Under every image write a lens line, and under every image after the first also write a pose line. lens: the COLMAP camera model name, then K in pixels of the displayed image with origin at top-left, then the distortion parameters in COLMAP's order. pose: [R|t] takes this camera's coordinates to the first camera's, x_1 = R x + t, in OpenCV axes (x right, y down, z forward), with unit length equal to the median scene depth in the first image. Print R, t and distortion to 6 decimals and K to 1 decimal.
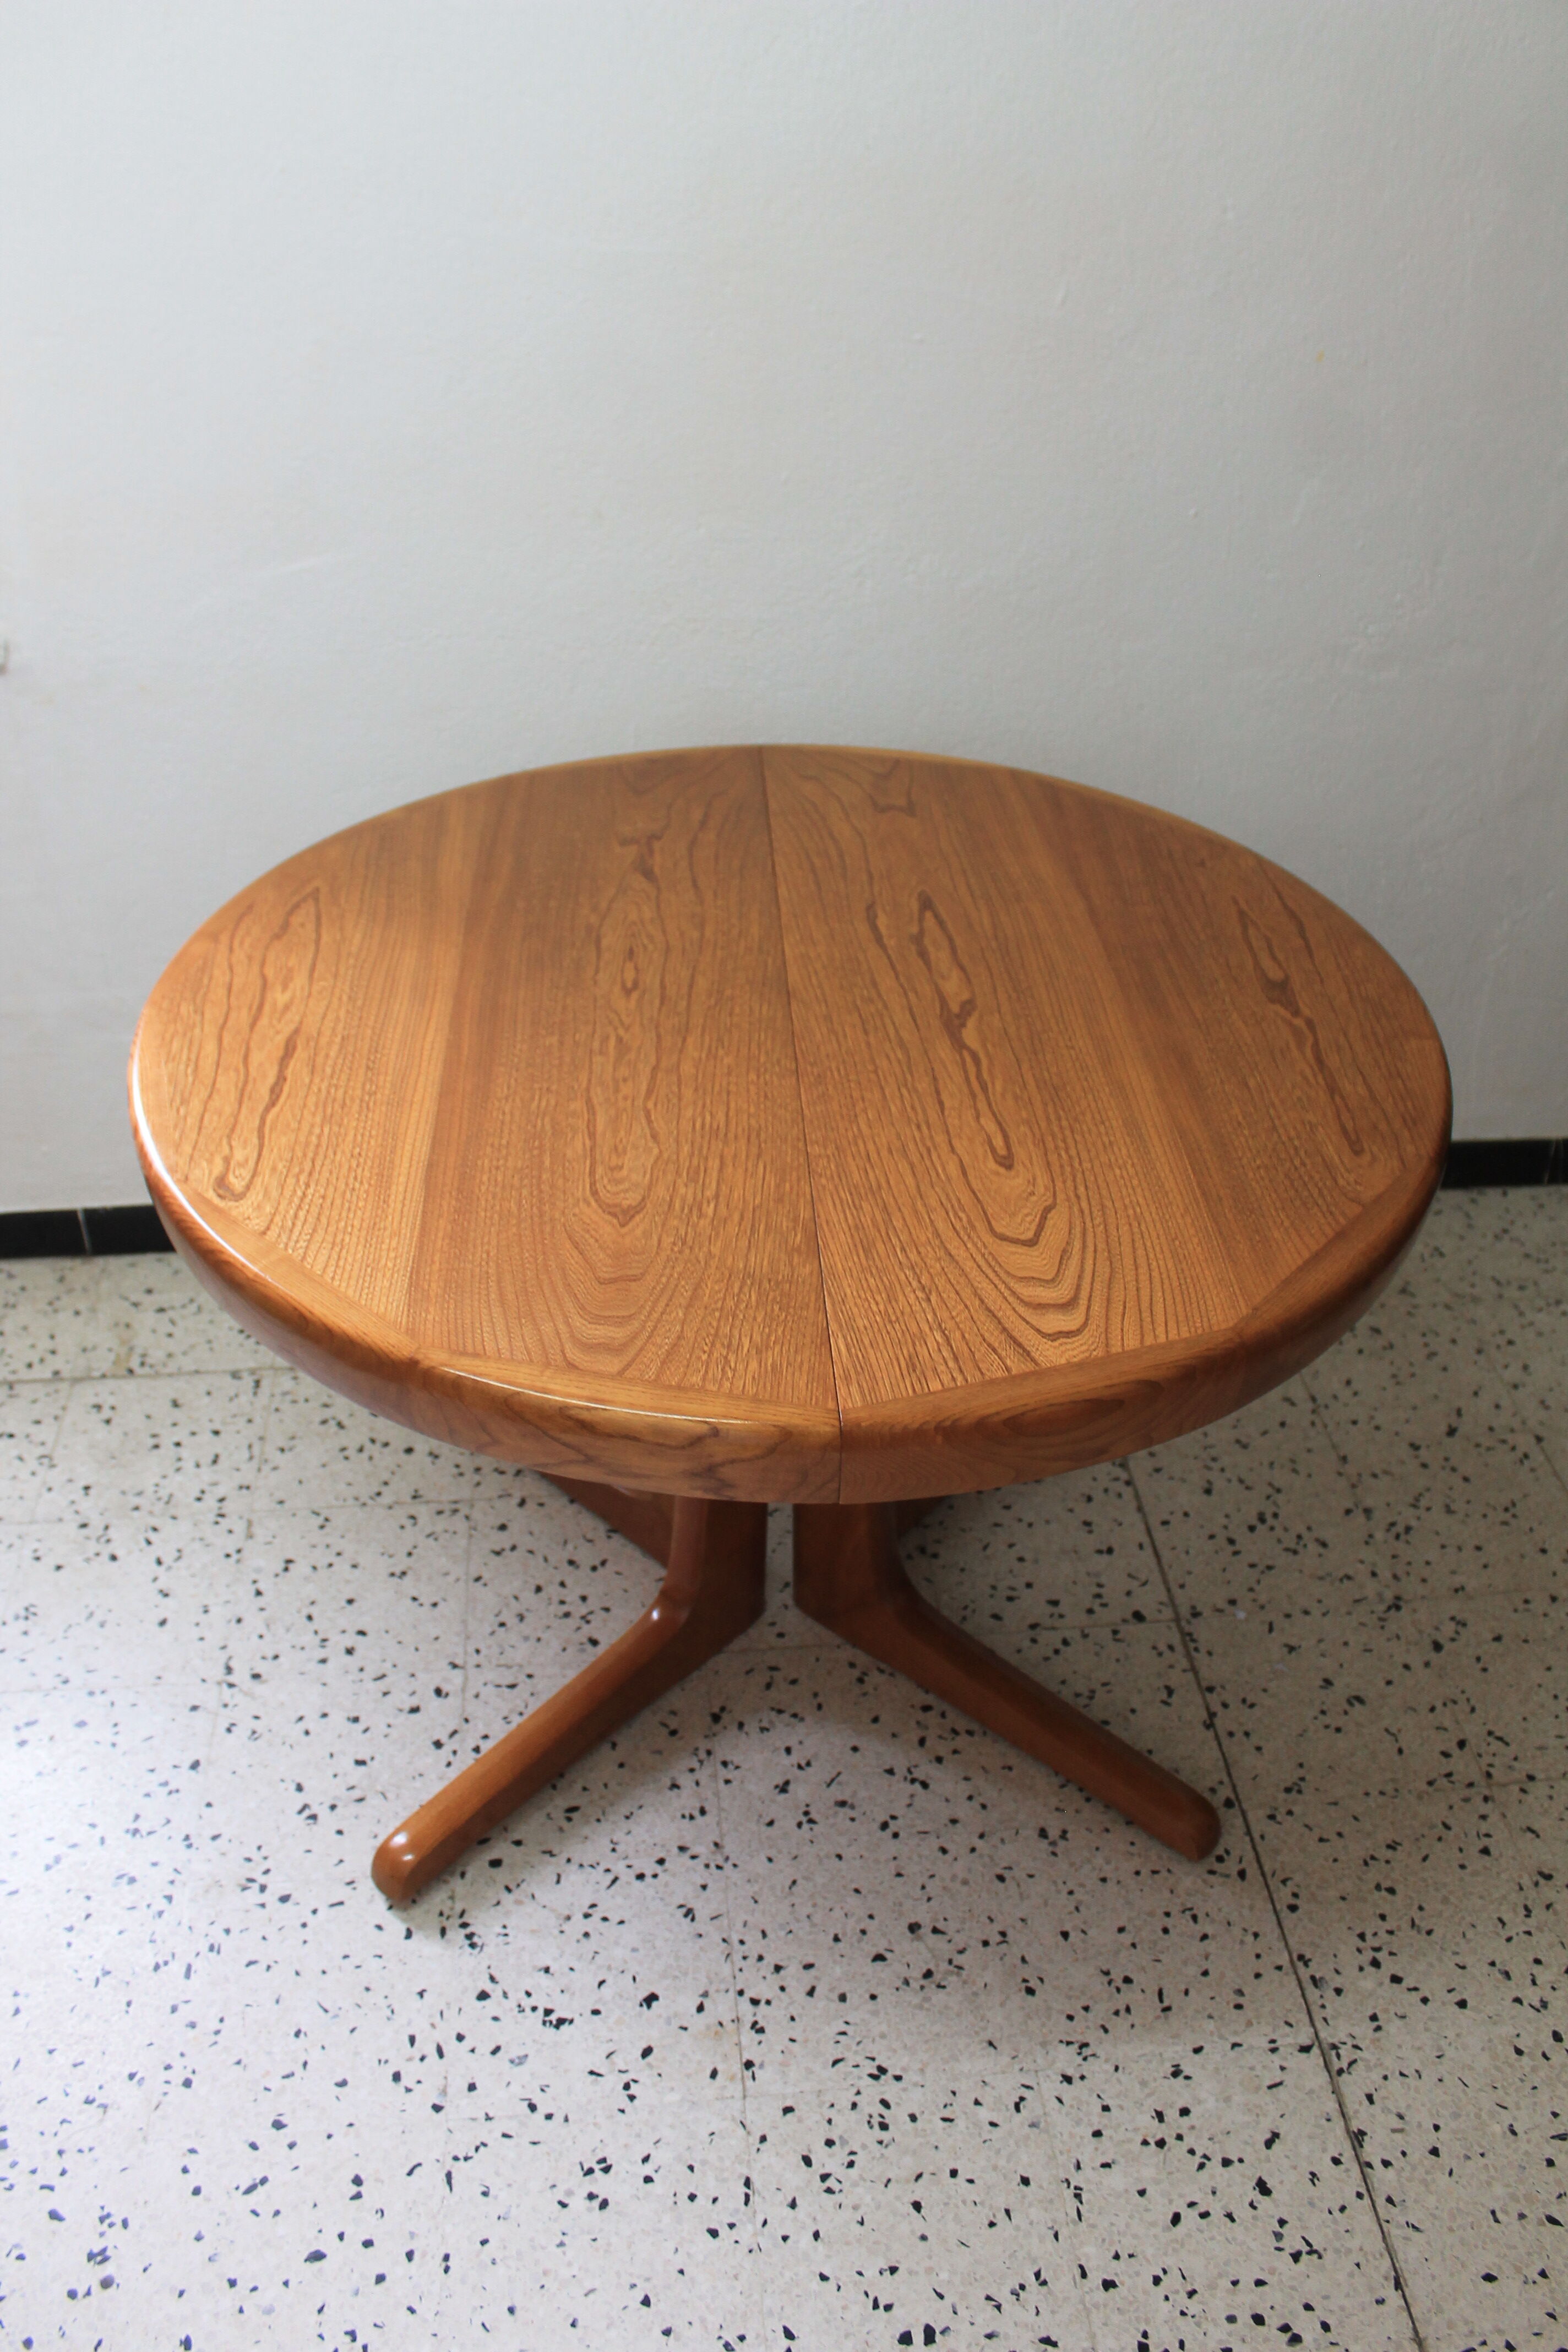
lens RADIAL K [[1950.4, 0, 767.4], [0, 1950.4, 1186.6], [0, 0, 1]] dist [-0.164799, 0.126496]
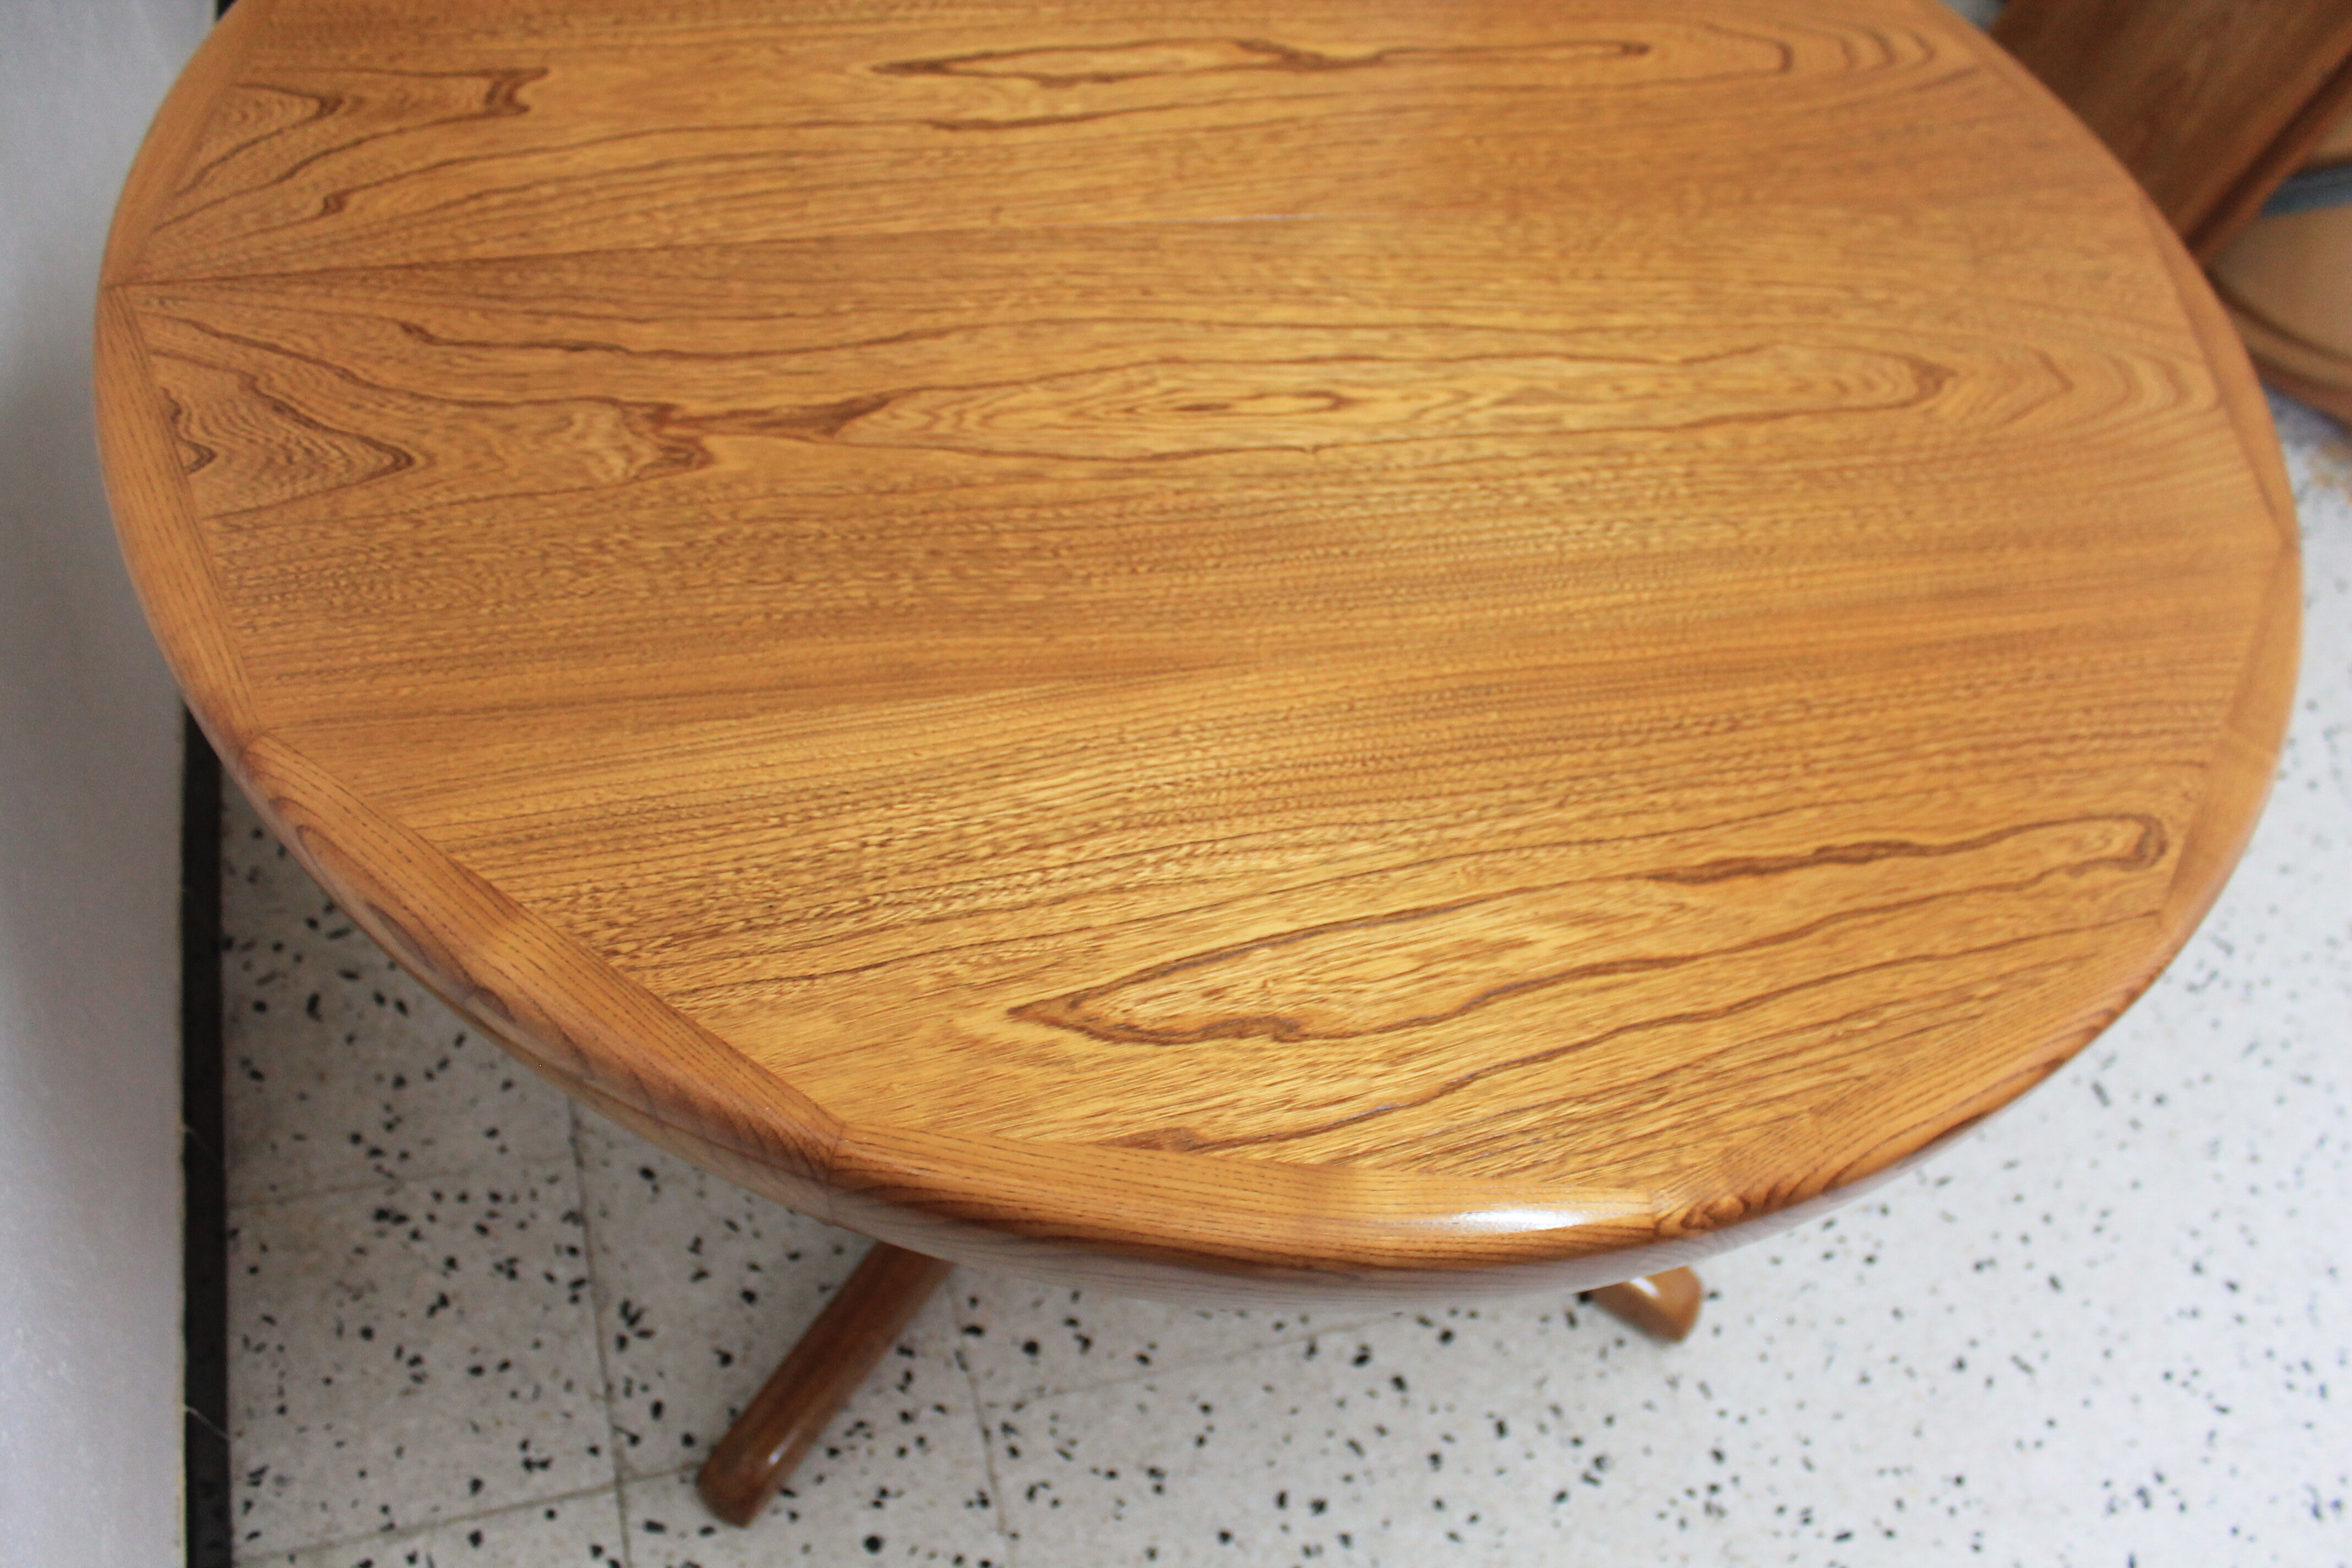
lens RADIAL K [[1950.4, 0, 1178.9], [0, 1950.4, 820.2], [0, 0, 1]] dist [-0.164799, 0.126496]
pose [[-0.173610, -0.826320, 0.535775, -0.397103], [0.450444, 0.417165, 0.789350, -0.440383], [-0.875762, 0.378376, 0.299787, 0.806756]]
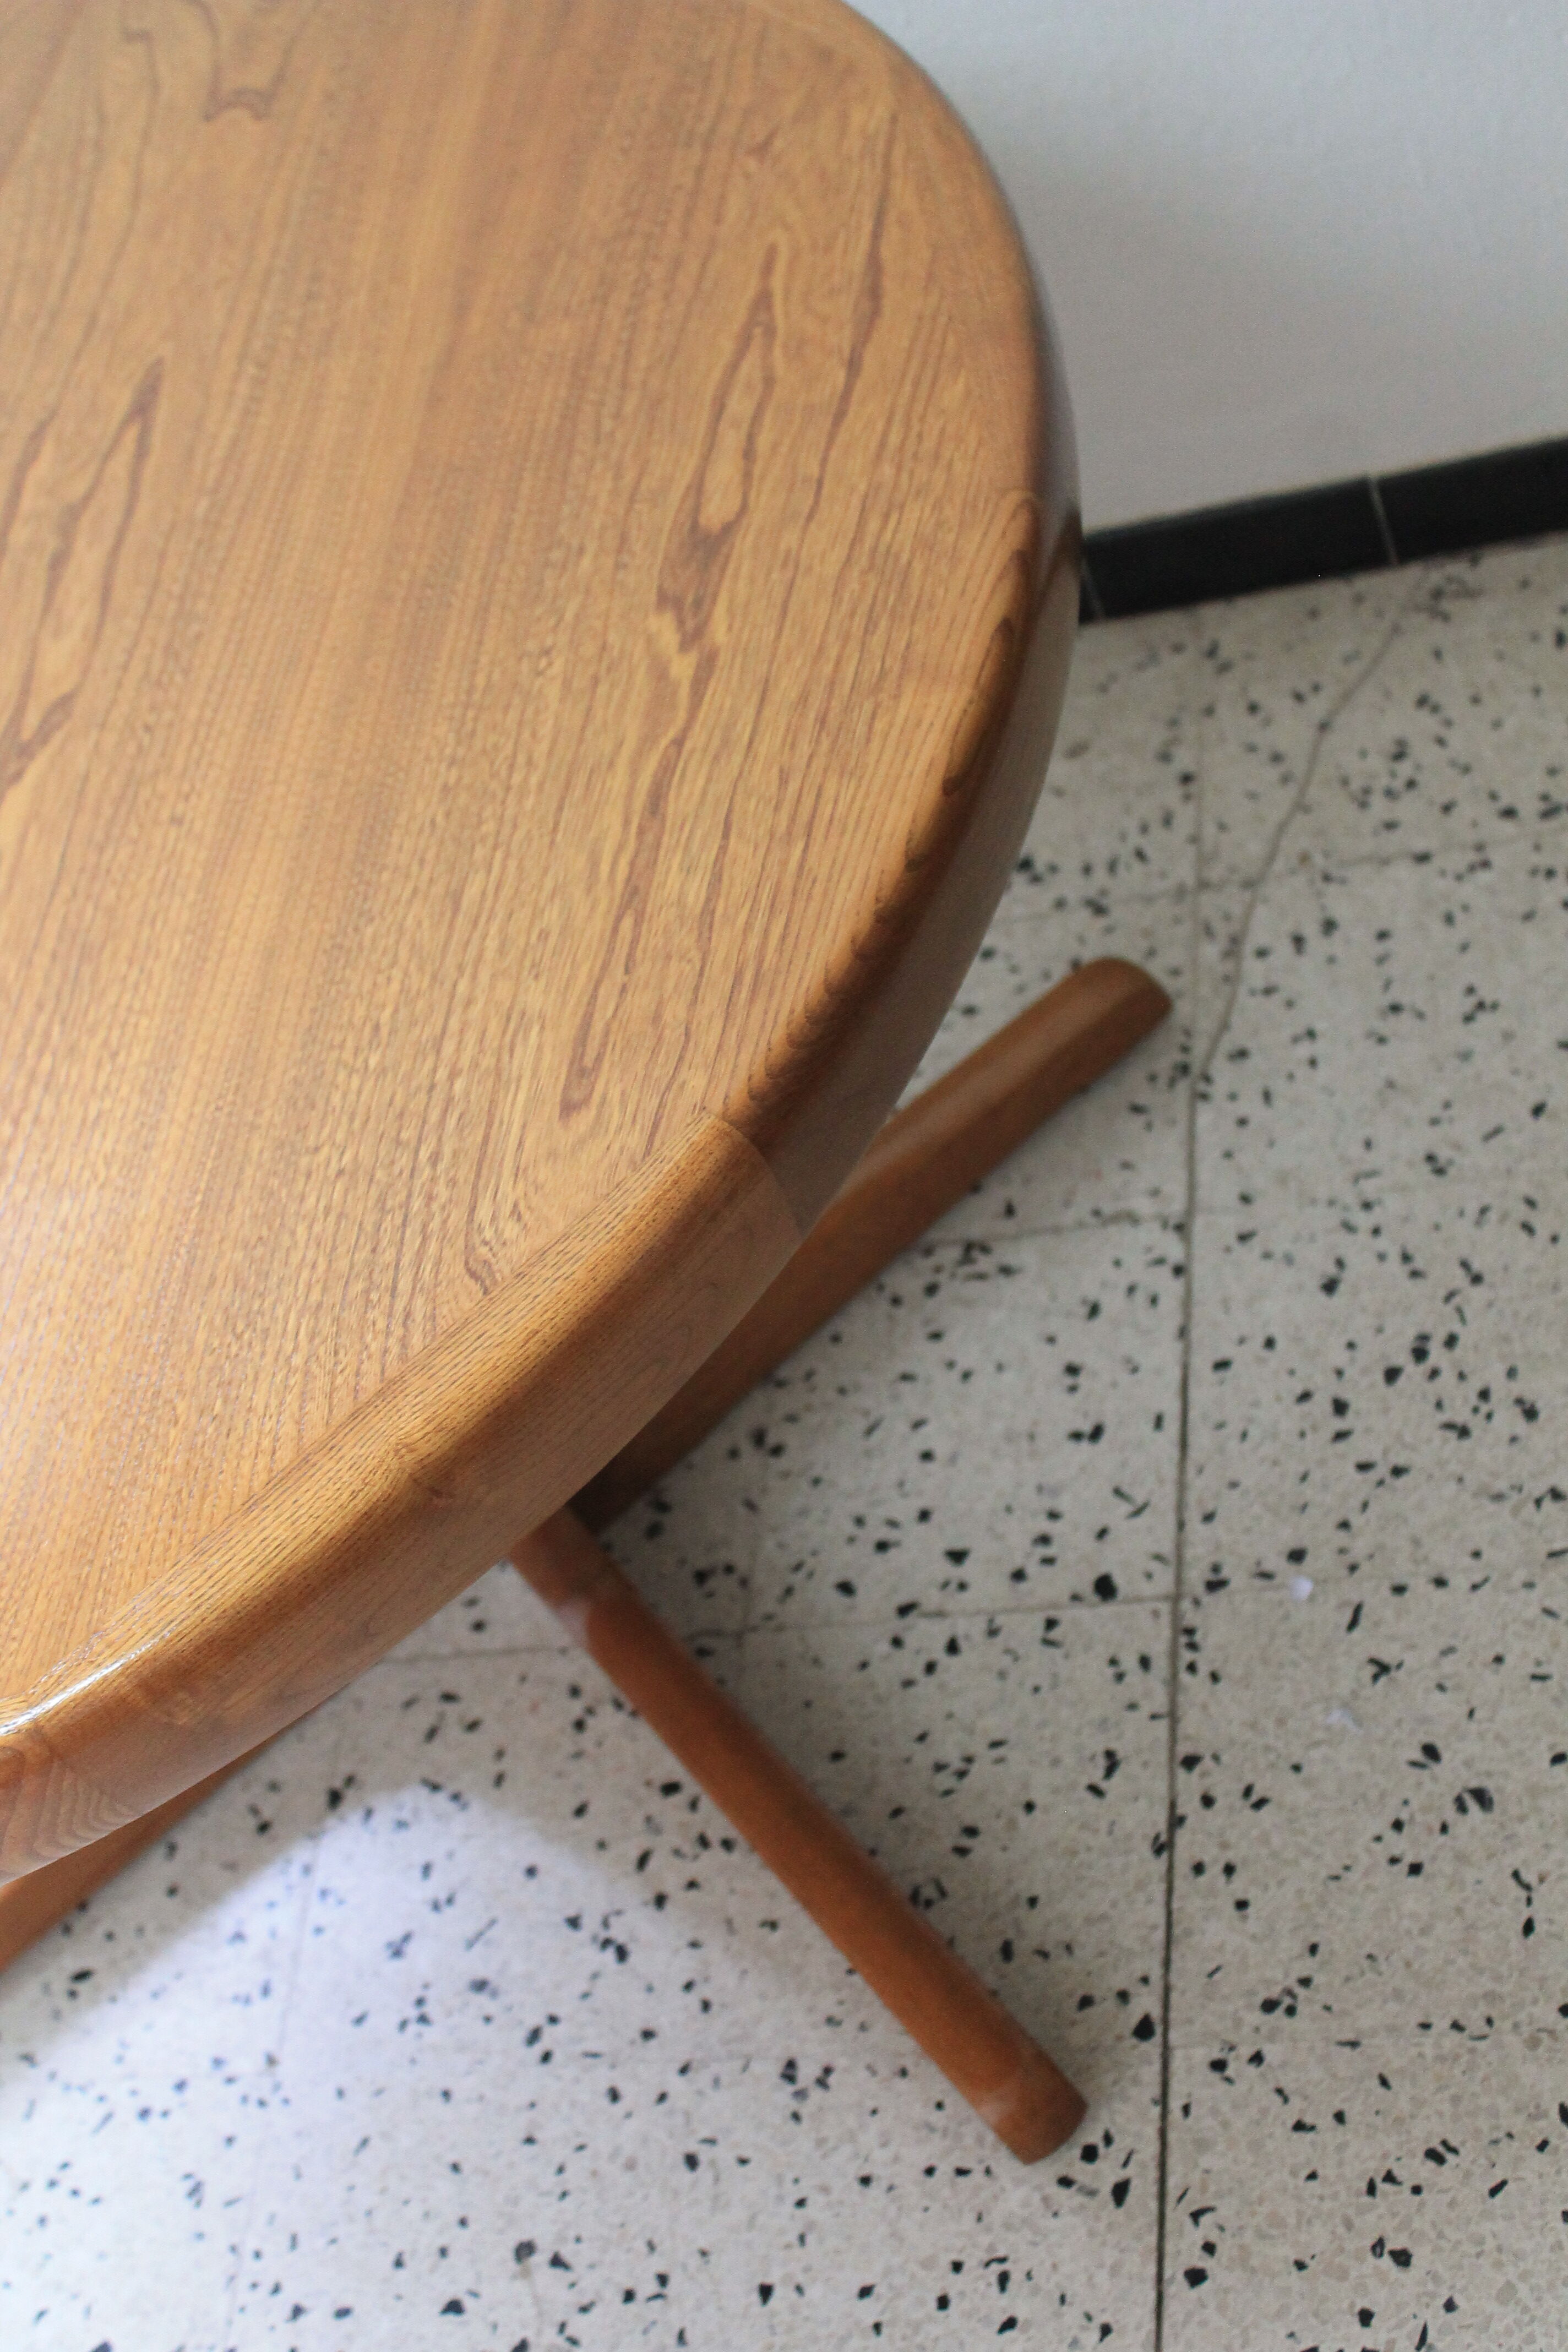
lens RADIAL K [[3124.0, 0, 744.3], [0, 3124.0, 1170.1], [0, 0, 1]] dist [-0.040417, 0.000000]
pose [[0.917457, -0.058676, -0.393483, 0.479952], [0.187689, 0.935914, 0.298057, -0.160425], [0.350778, -0.347307, 0.869674, 0.309049]]
